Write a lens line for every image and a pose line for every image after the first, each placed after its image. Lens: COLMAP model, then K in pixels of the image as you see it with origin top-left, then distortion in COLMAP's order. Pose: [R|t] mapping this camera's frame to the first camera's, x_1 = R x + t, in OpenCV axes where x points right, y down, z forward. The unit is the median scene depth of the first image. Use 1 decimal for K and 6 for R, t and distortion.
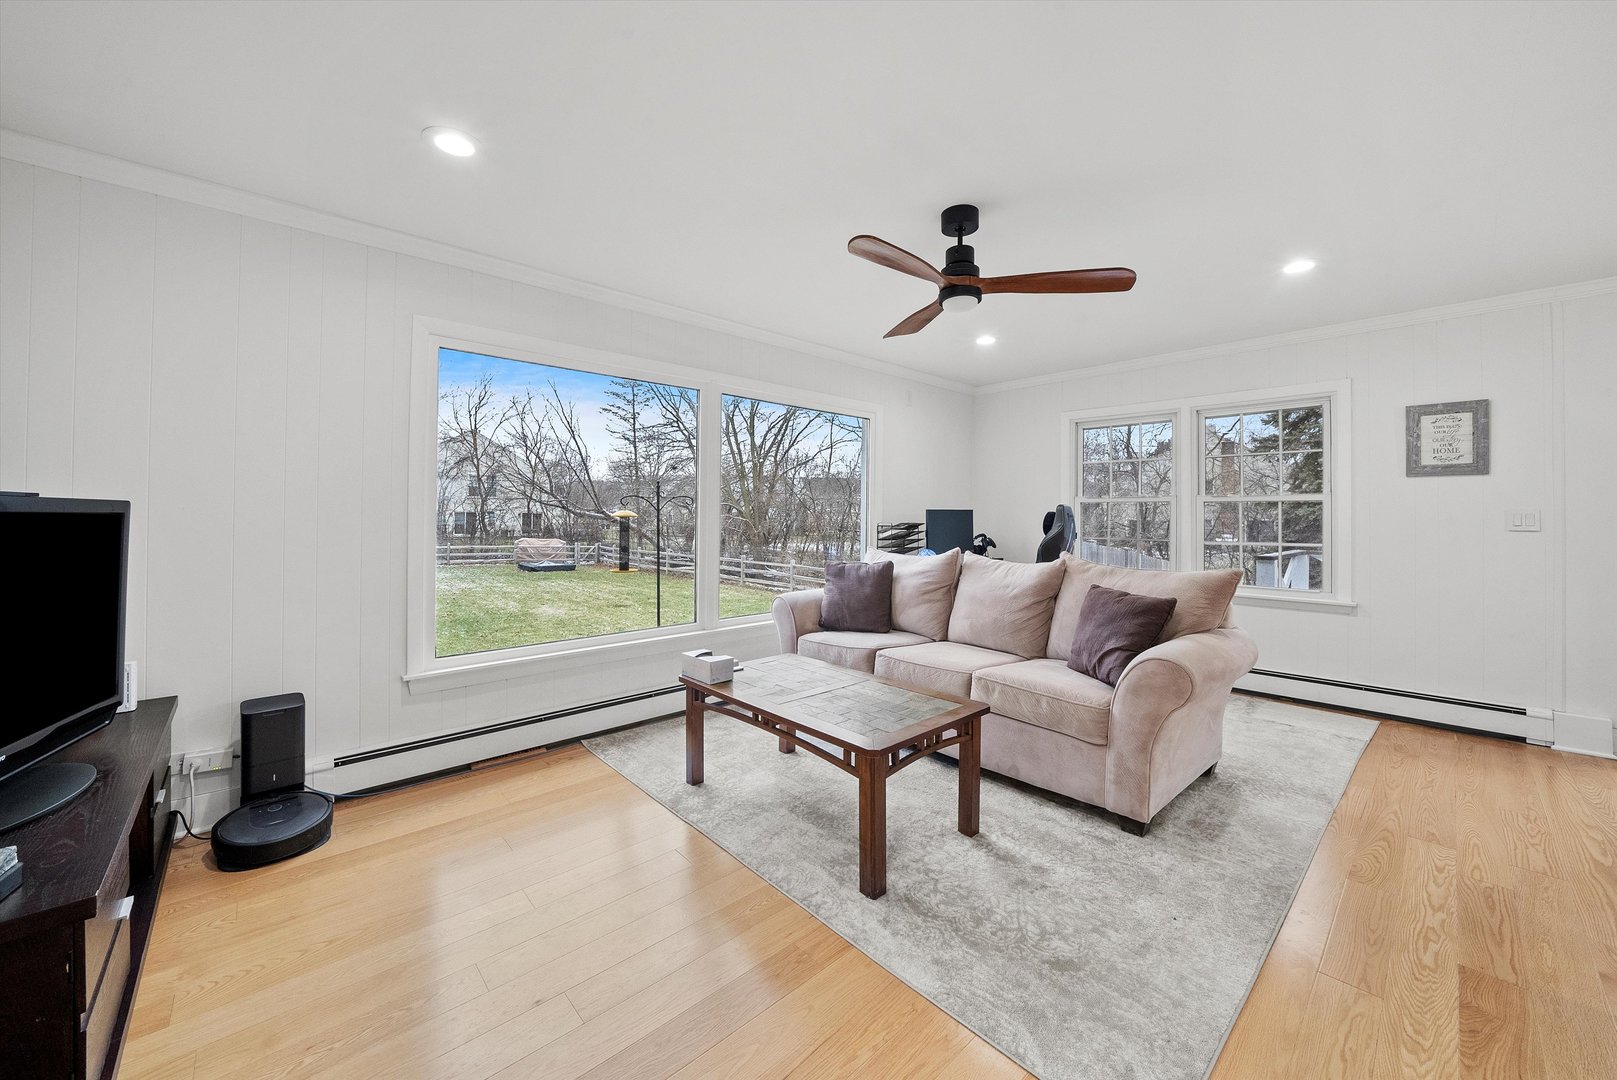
lens RADIAL K [[598.2, 0, 811.7], [0, 598.2, 511.3], [0, 0, 1]] dist [-0.025388, 0.000182]
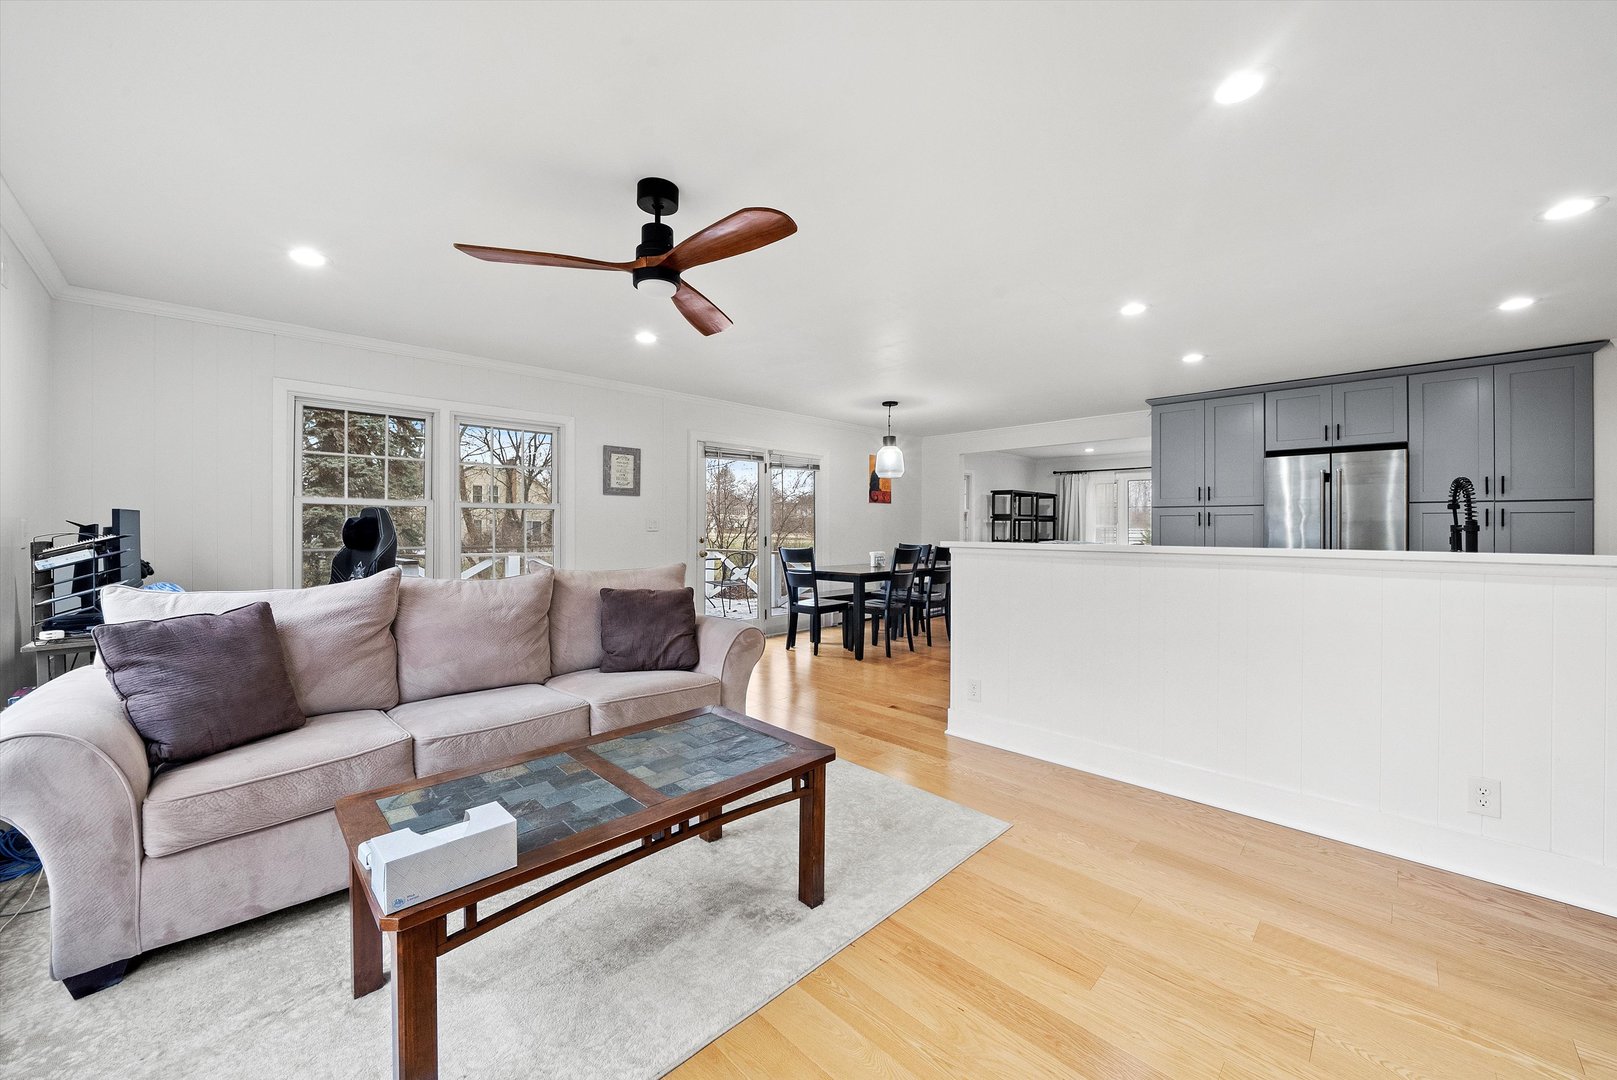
lens RADIAL K [[603.2, 0, 810.5], [0, 603.2, 524.3], [0, 0, 1]] dist [-0.015653, 0.000036]
pose [[-0.042556, -0.004458, 0.999084, -0.435824], [-0.012601, 0.999913, 0.003925, 0.001501], [-0.999015, -0.012423, -0.042608, 0.506690]]
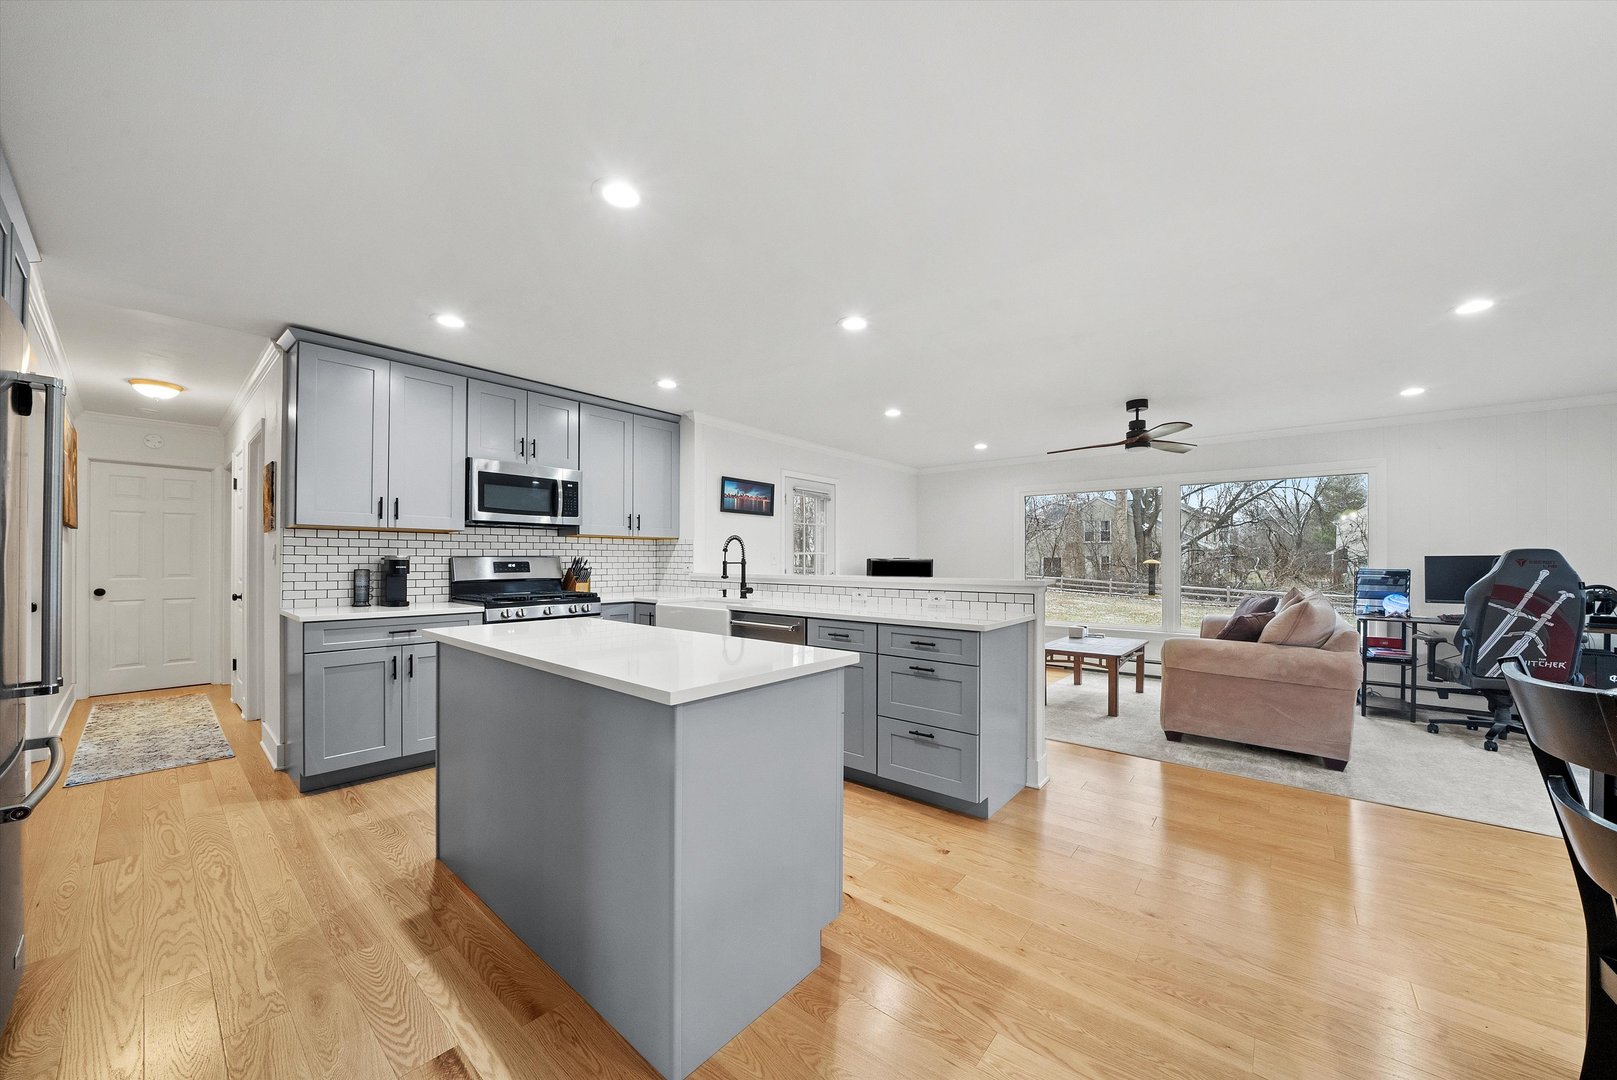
lens RADIAL K [[567.7, 0, 805.3], [0, 567.7, 550.3], [0, 0, 1]] dist [-0.018566, 0.000173]
pose [[0.135805, -0.026313, -0.990386, 1.191362], [0.006660, 0.999649, -0.025645, 0.004906], [0.990713, -0.003113, 0.135933, -0.186953]]
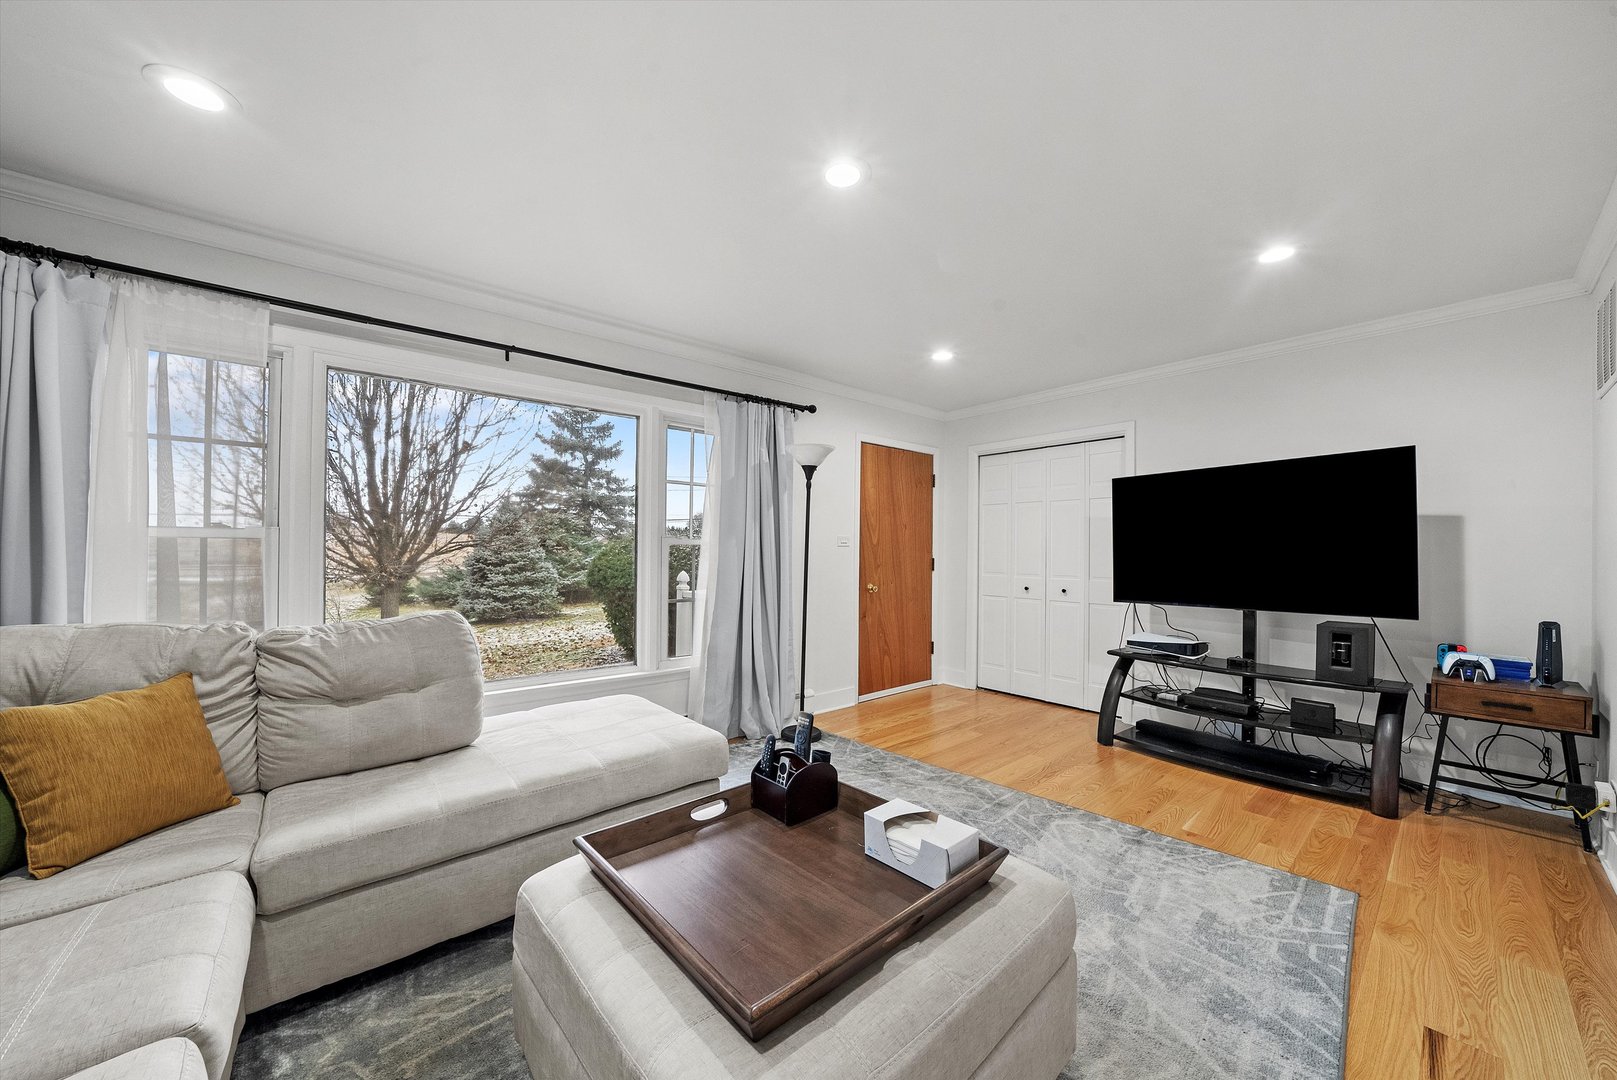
lens RADIAL K [[567.7, 0, 805.3], [0, 567.7, 550.3], [0, 0, 1]] dist [-0.018566, 0.000173]
pose [[-0.998910, -0.011575, 0.045210, 1.547525], [-0.012131, 0.999854, -0.012039, 0.011843], [-0.045064, -0.012574, -0.998905, -0.386328]]
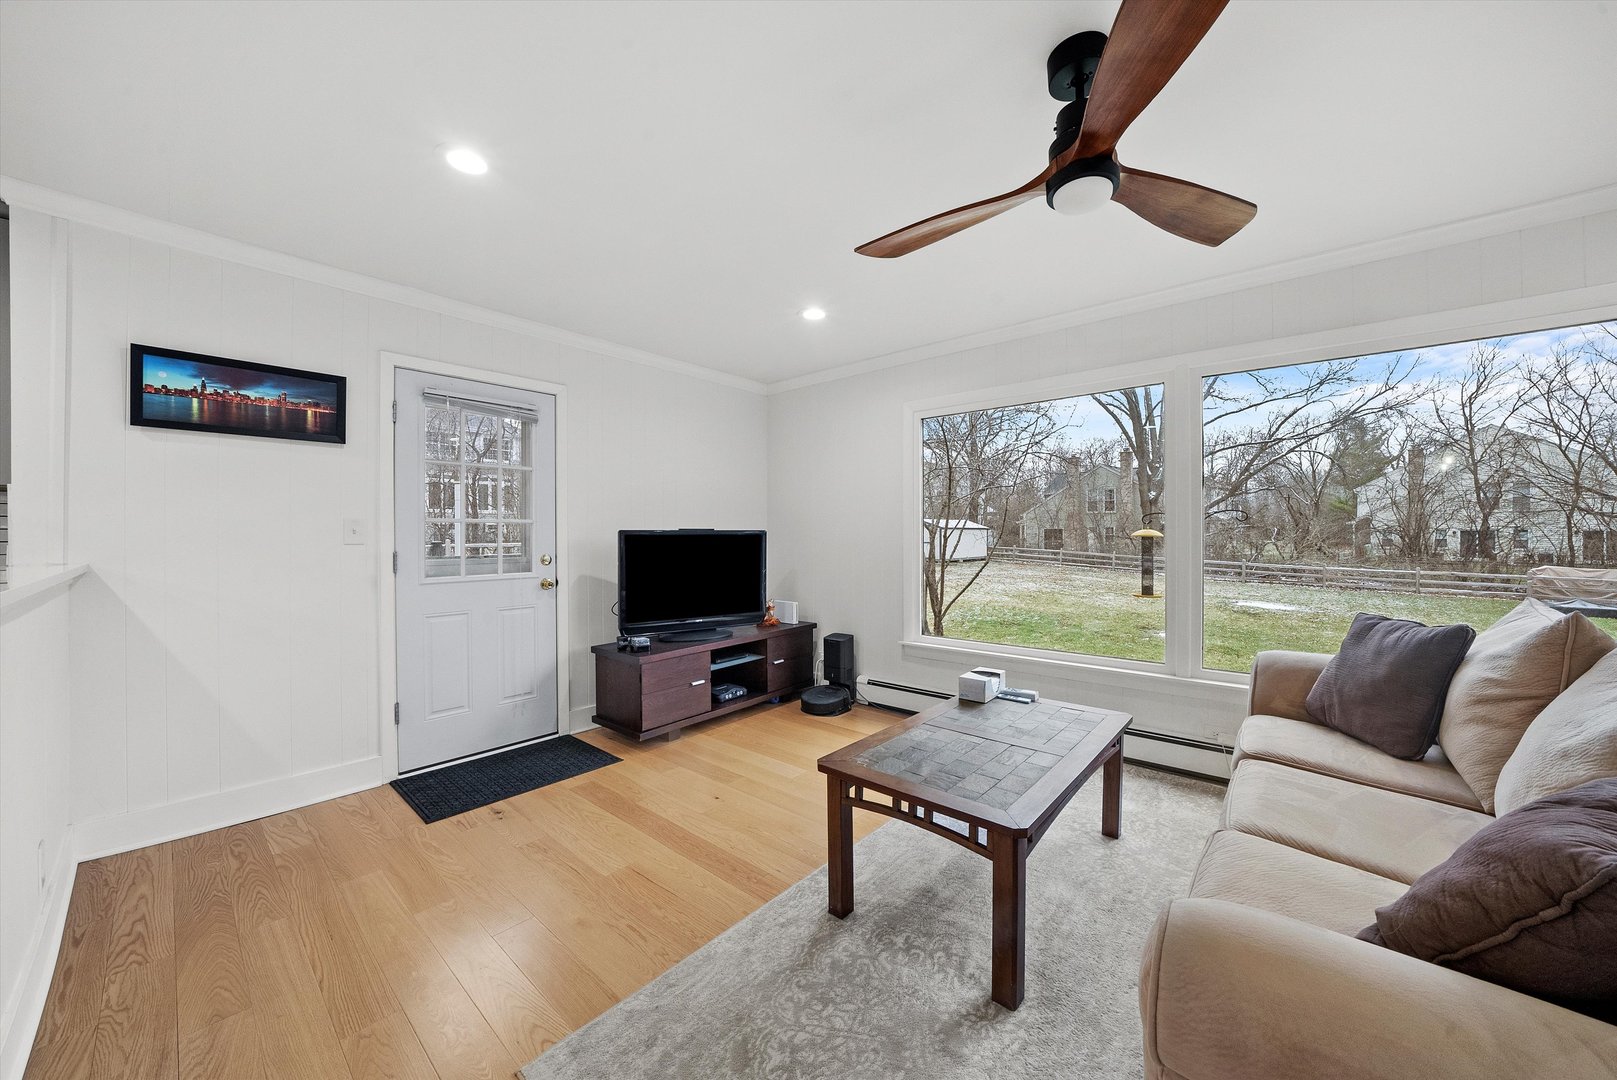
lens RADIAL K [[562.8, 0, 806.2], [0, 562.8, 527.9], [0, 0, 1]] dist [-0.023089, 0.000089]
pose [[0.121117, -0.019312, -0.992450, 0.504687], [0.012476, 0.999761, -0.017931, 0.003515], [0.992560, -0.010210, 0.121329, 0.399939]]
